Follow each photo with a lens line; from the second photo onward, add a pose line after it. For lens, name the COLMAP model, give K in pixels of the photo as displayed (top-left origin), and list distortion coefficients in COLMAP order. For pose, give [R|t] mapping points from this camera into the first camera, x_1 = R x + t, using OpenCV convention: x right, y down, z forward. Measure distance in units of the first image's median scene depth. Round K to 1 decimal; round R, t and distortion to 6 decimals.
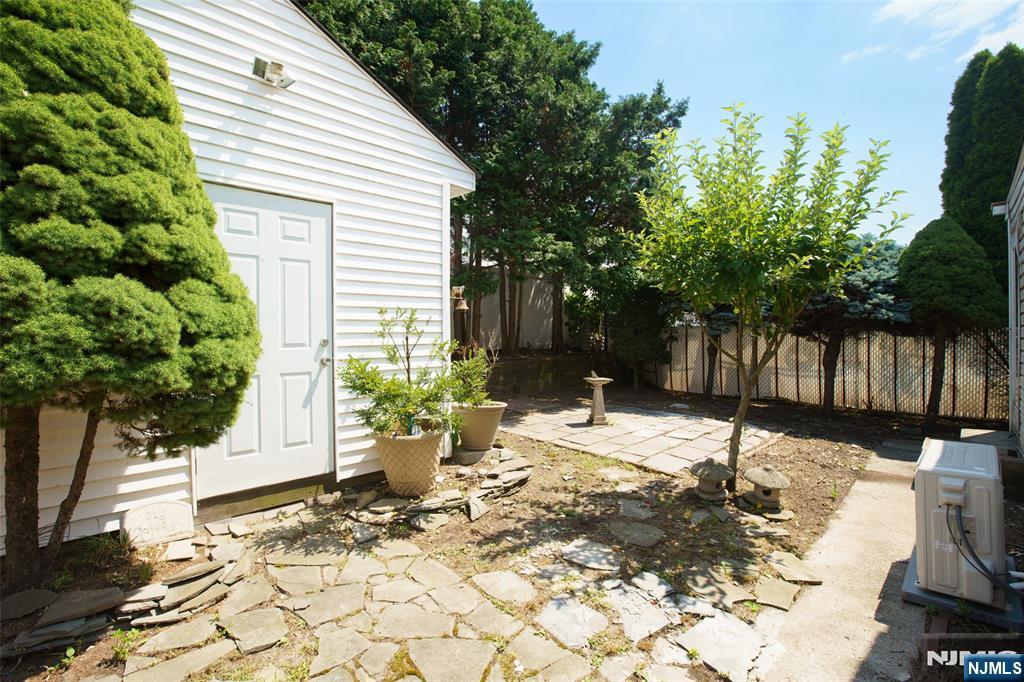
lens RADIAL K [[491.3, 0, 535.7], [0, 491.3, 333.7], [0, 0, 1]] dist [-0.017350, 0.000874]
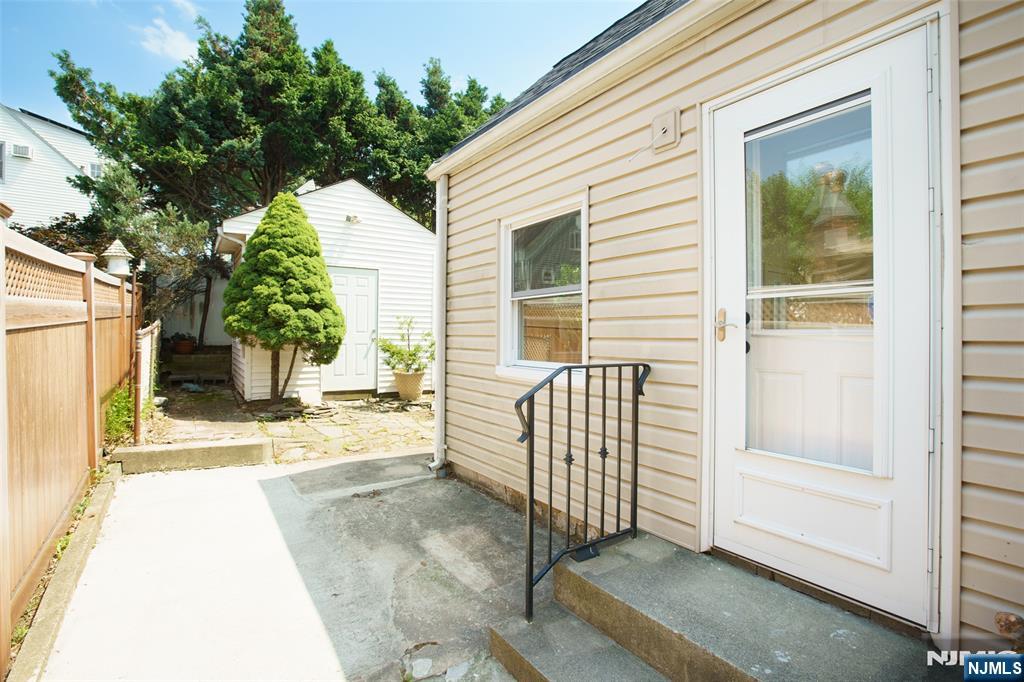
lens RADIAL K [[479.2, 0, 508.2], [0, 479.2, 333.2], [0, 0, 1]] dist [-0.001604, -0.000148]
pose [[0.978979, 0.019853, -0.202991, 0.846066], [-0.019975, 0.999799, 0.001450, 0.016839], [0.202979, 0.002635, 0.979180, -1.404603]]
